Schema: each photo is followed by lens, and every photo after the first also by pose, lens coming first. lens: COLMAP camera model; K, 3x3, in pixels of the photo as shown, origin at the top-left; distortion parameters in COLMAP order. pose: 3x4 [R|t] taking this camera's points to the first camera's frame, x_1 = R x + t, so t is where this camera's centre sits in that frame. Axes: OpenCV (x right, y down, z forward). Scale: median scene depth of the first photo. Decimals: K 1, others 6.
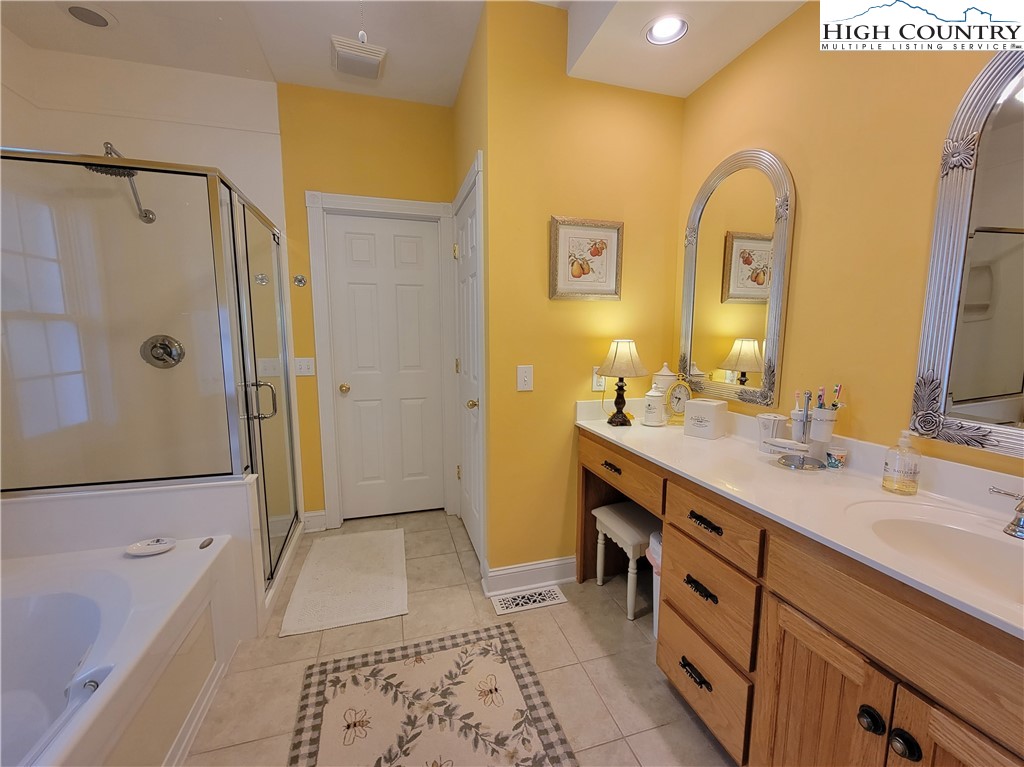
lens RADIAL K [[418.0, 0, 517.7], [0, 418.0, 386.6], [0, 0, 1]] dist [-0.003914, -0.000196]
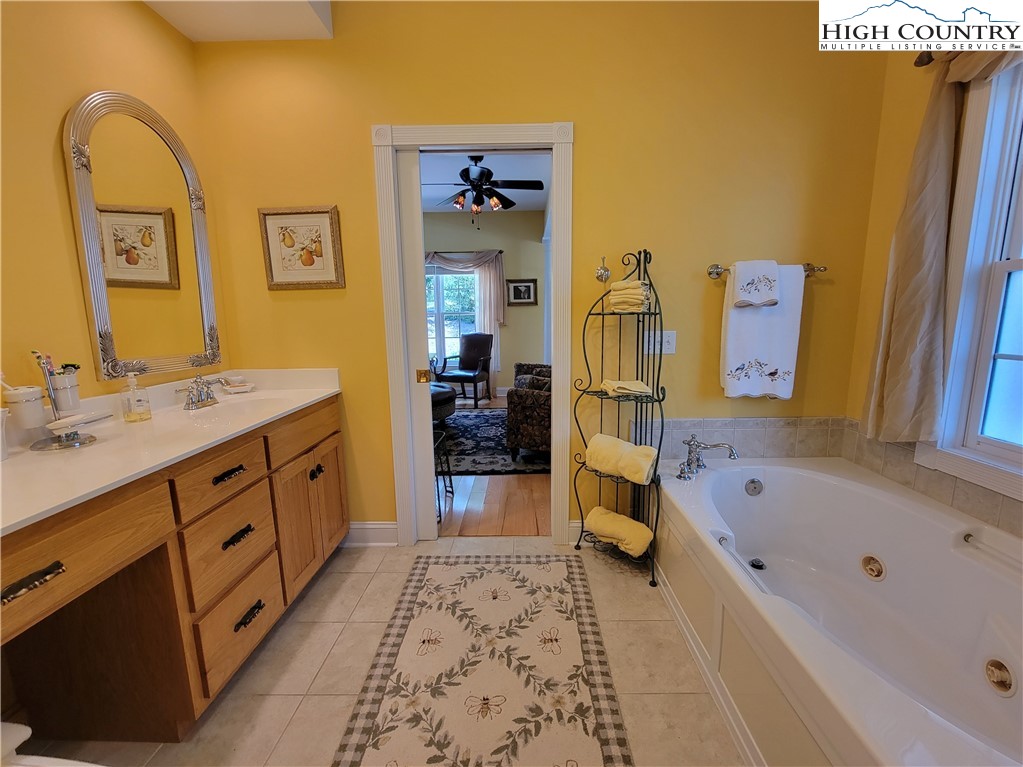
lens RADIAL K [[417.6, 0, 517.2], [0, 417.6, 386.6], [0, 0, 1]] dist [-0.003914, -0.000196]
pose [[-0.949703, -0.060170, 0.307317, -0.516016], [0.031378, 0.958144, 0.284563, -0.149584], [-0.311576, 0.279893, -0.908064, 1.597933]]
